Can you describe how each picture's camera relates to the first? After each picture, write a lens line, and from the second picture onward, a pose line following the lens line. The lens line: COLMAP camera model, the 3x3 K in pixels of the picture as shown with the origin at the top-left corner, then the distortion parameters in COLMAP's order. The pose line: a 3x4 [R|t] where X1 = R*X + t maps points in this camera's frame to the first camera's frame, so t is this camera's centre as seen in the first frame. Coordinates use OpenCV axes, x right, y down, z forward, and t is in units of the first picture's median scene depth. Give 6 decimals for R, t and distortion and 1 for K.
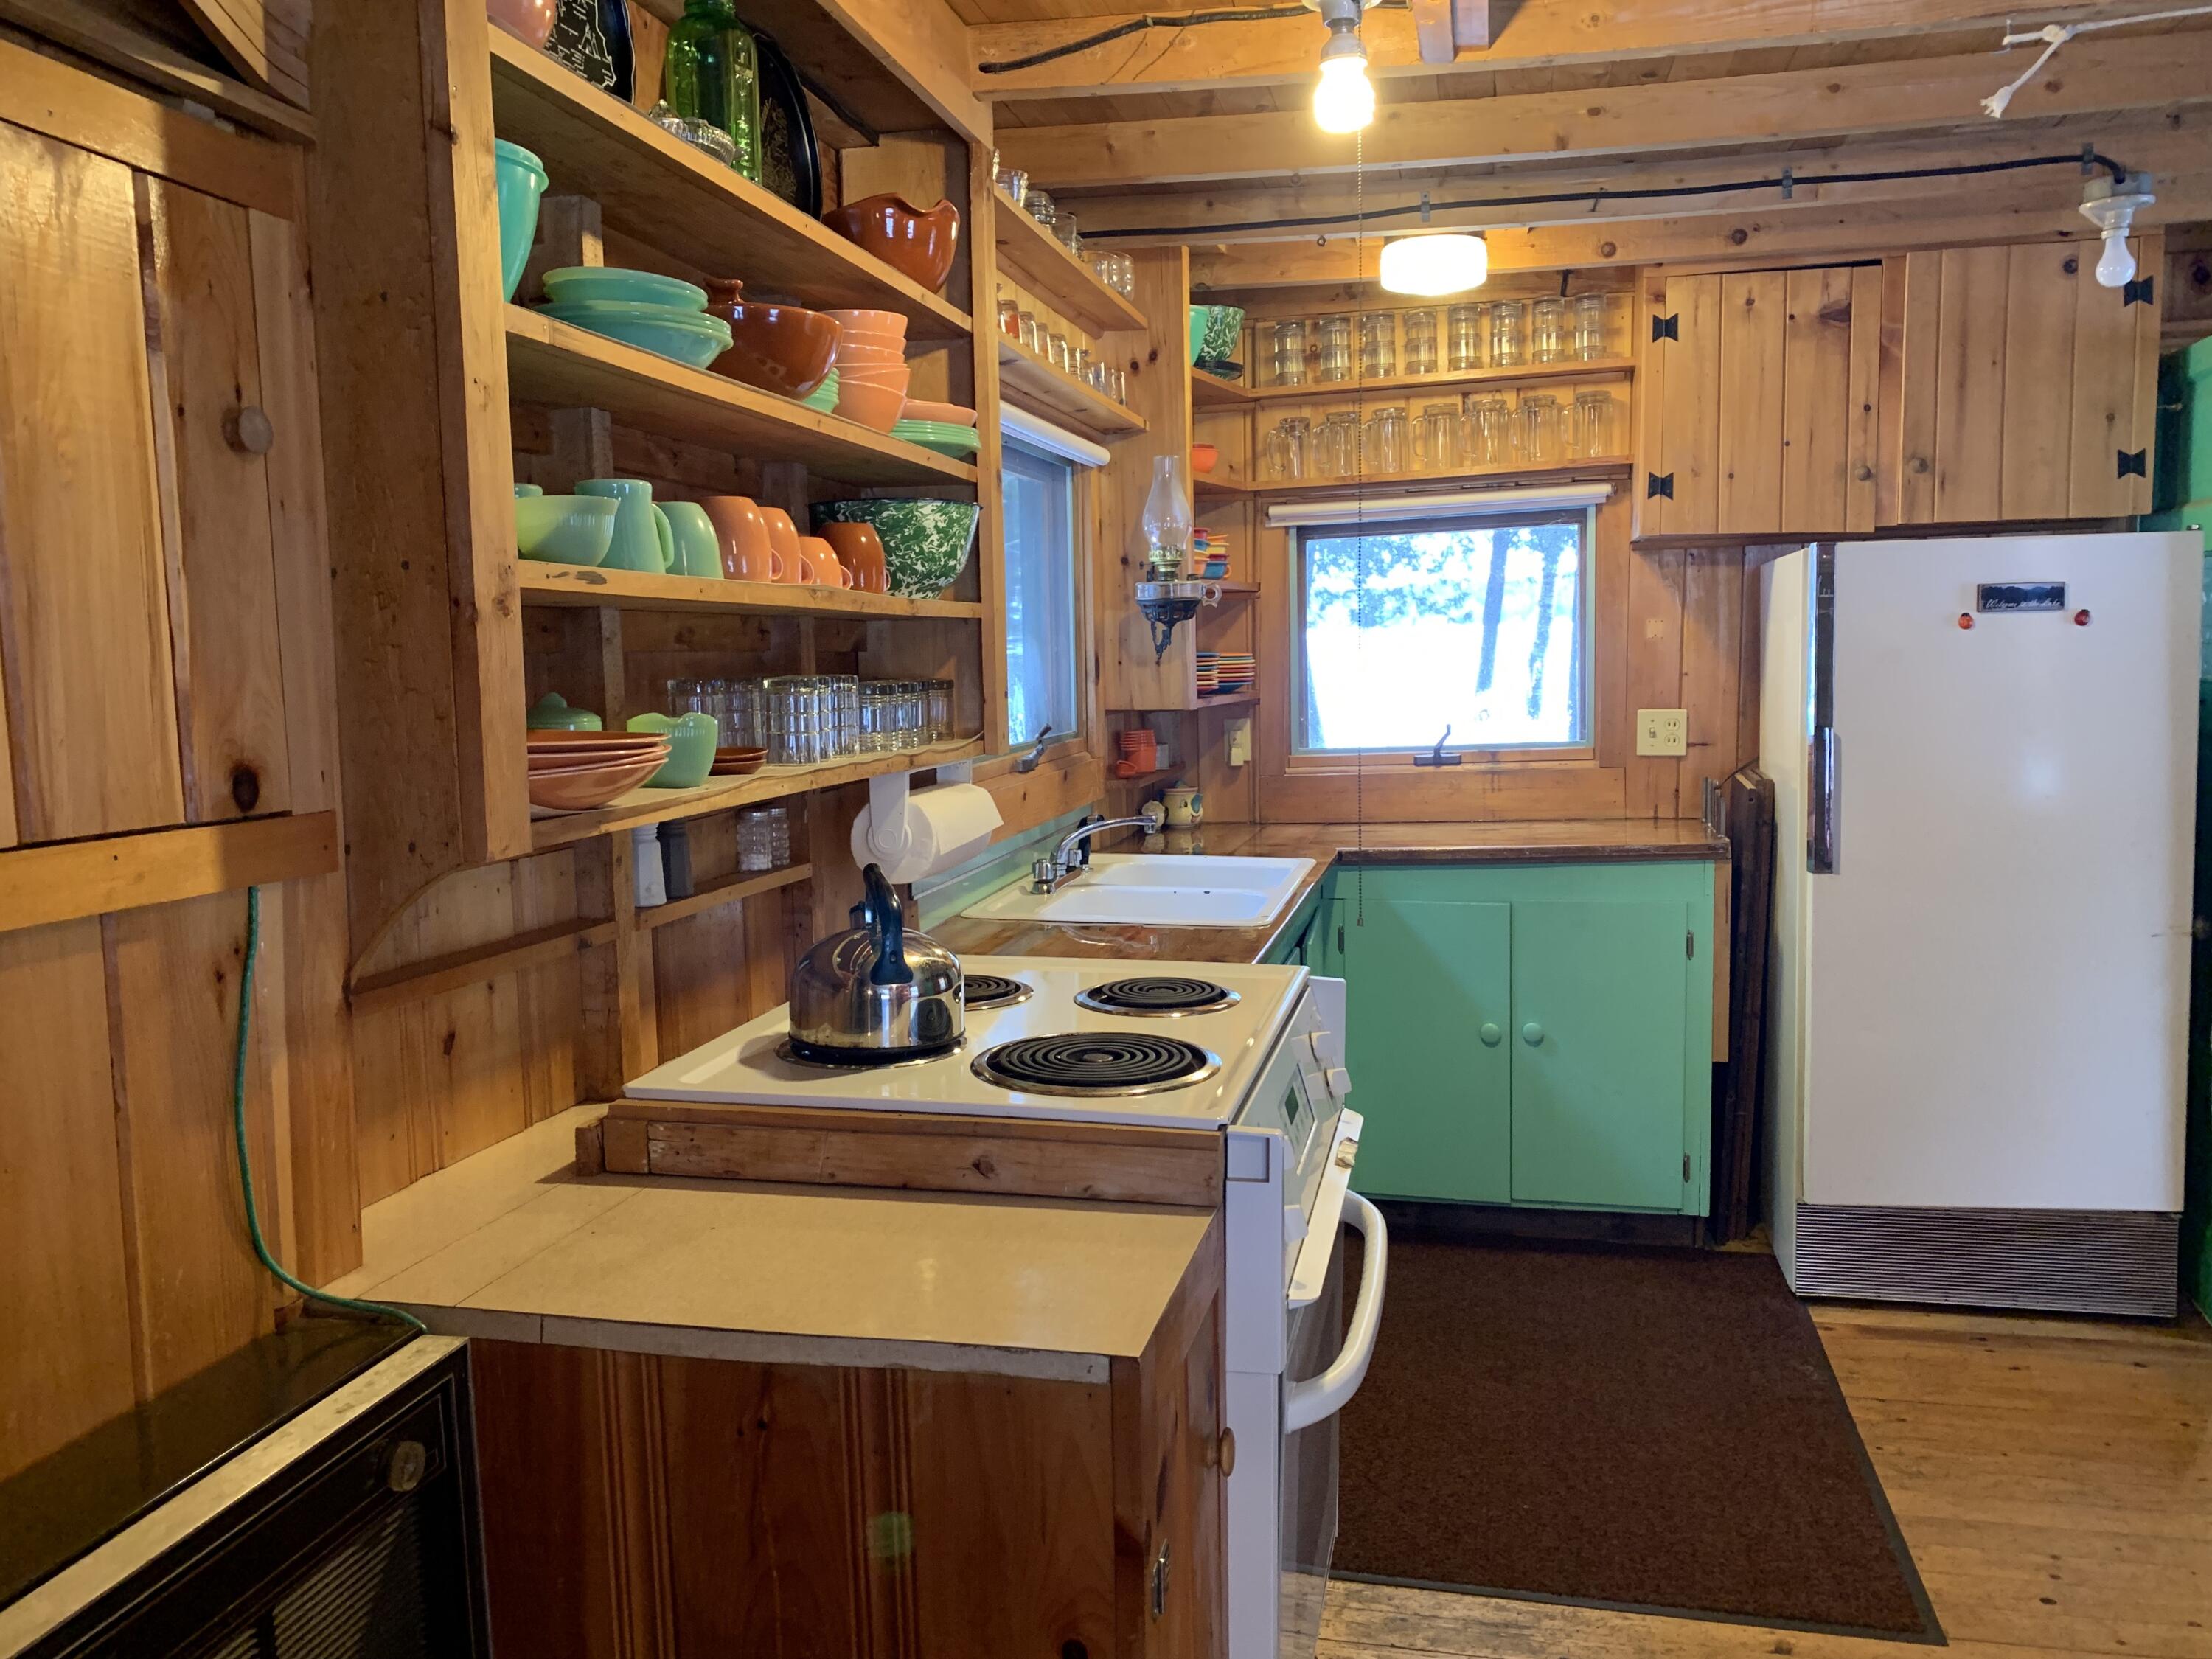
lens RADIAL K [[1687.2, 0, 1102.3], [0, 1687.2, 826.6], [0, 0, 1]] dist [0.042542, -0.029892]
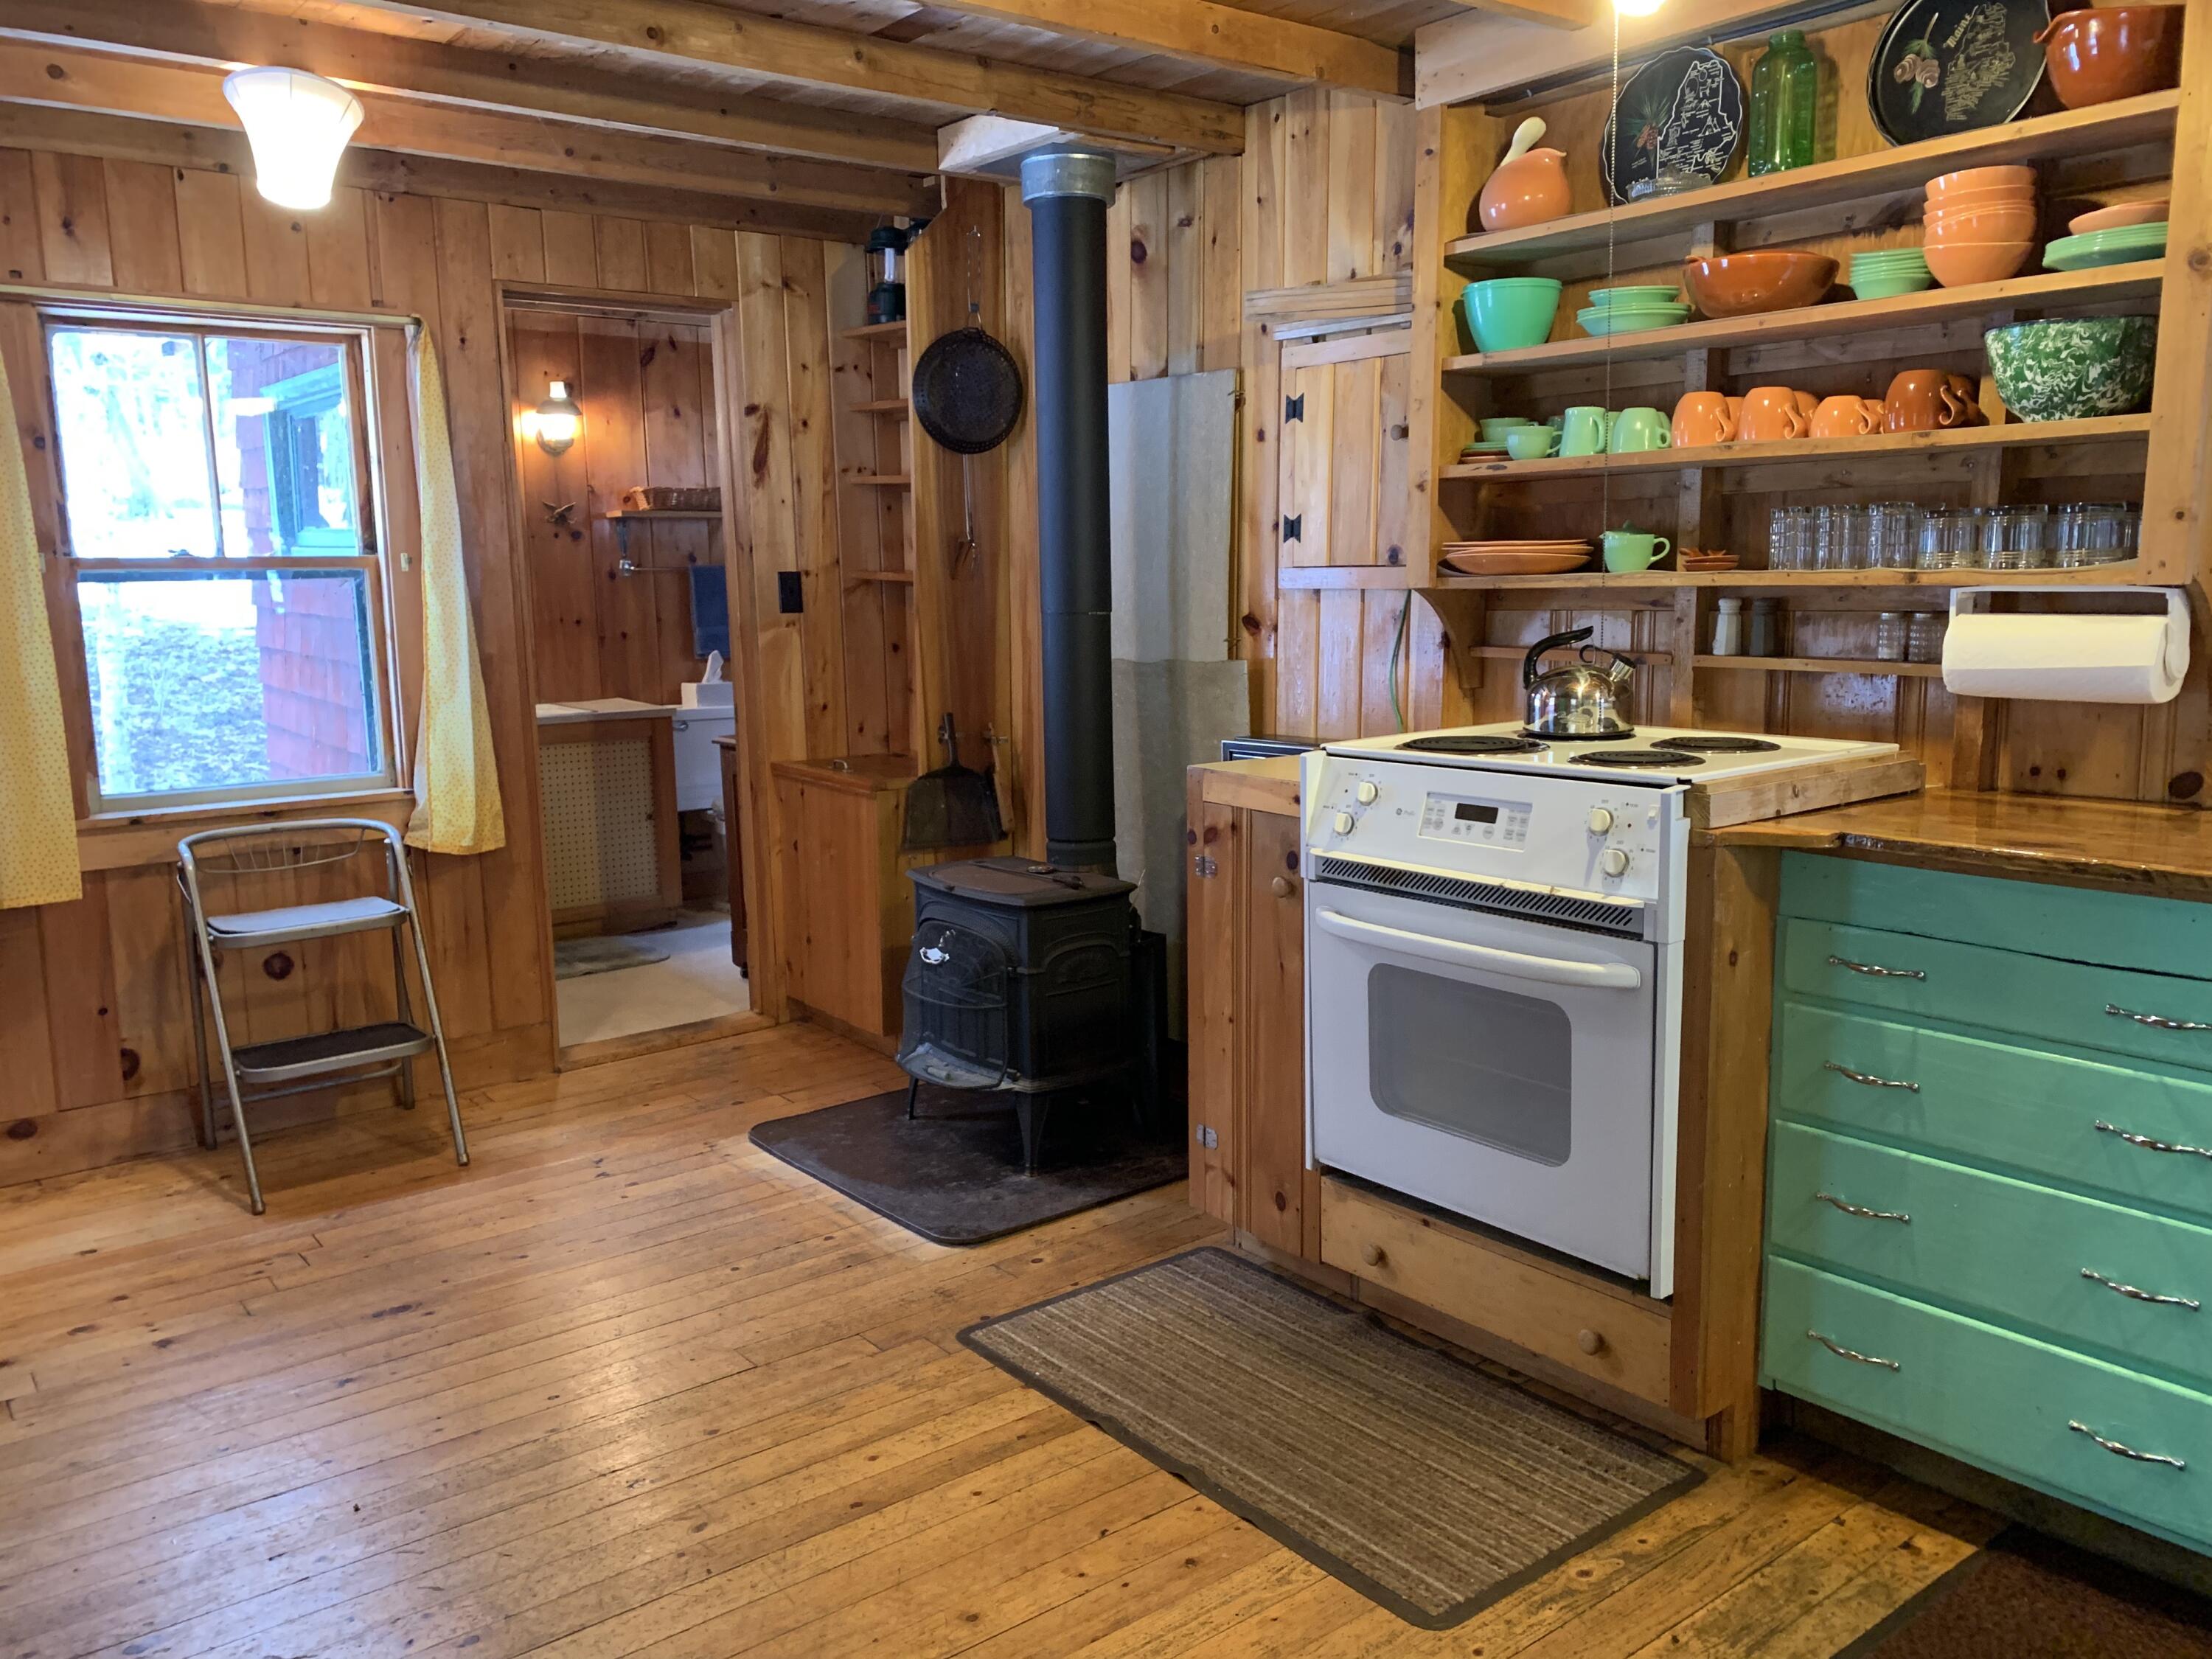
lens RADIAL K [[1708.5, 0, 1109.6], [0, 1708.5, 825.9], [0, 0, 1]] dist [0.064133, -0.060231]
pose [[-0.627790, 0.136066, -0.766398, 0.695025], [-0.055759, 0.974212, 0.218636, -0.061219], [0.776383, 0.179991, -0.604014, 0.797731]]
